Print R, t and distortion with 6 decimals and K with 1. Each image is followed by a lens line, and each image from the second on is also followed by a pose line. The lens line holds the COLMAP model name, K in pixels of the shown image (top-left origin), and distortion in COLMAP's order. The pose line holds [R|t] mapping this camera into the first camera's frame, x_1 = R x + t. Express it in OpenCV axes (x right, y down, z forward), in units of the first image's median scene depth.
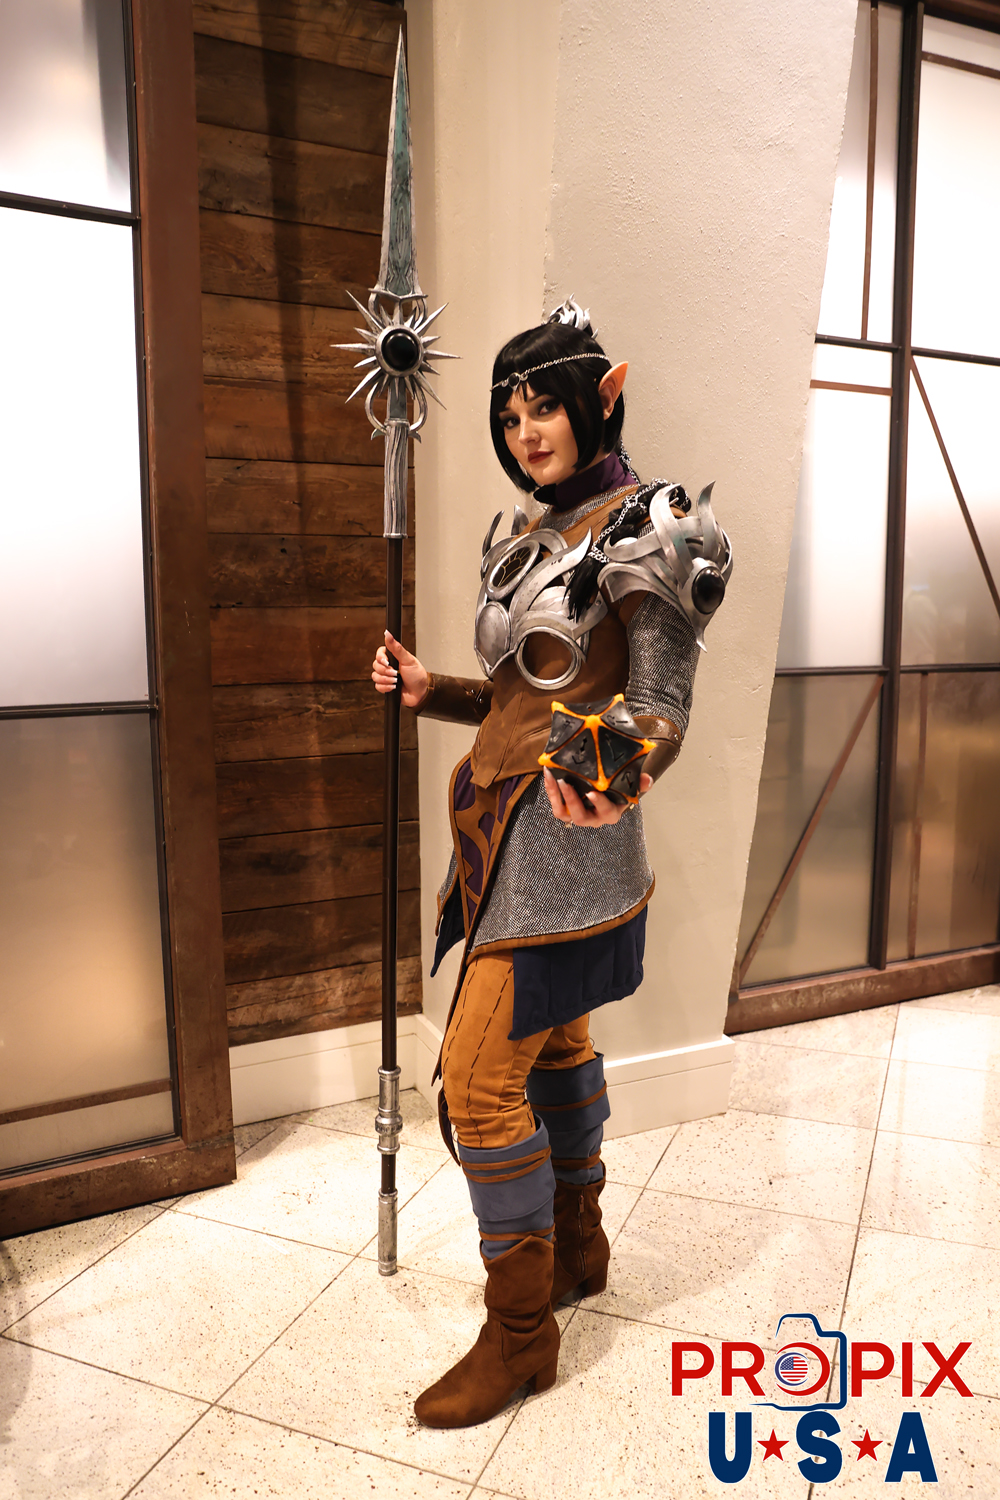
lens RADIAL K [[1033.4, 0, 503.6], [0, 1033.4, 733.8], [0, 0, 1]] dist [-0.094892, 0.063014]
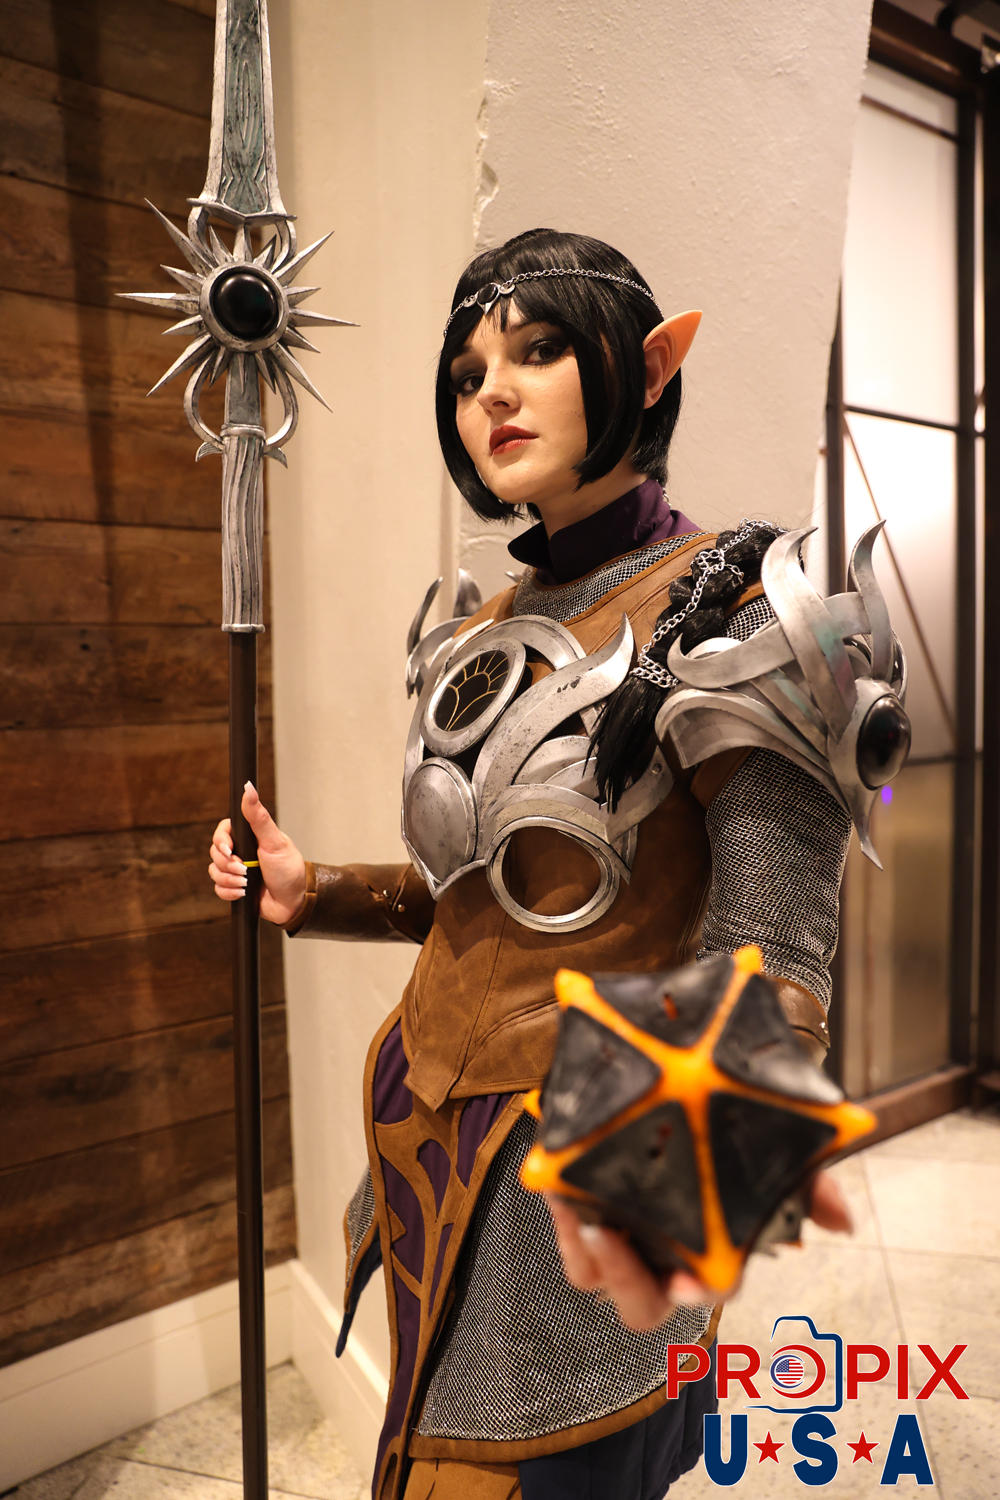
lens RADIAL K [[1033.4, 0, 503.6], [0, 1033.4, 733.8], [0, 0, 1]] dist [-0.094892, 0.063014]
pose [[0.990219, -0.025478, 0.137179, -0.026595], [0.035554, 0.996806, -0.071505, -0.058866], [-0.134919, 0.075683, 0.987962, 0.273780]]
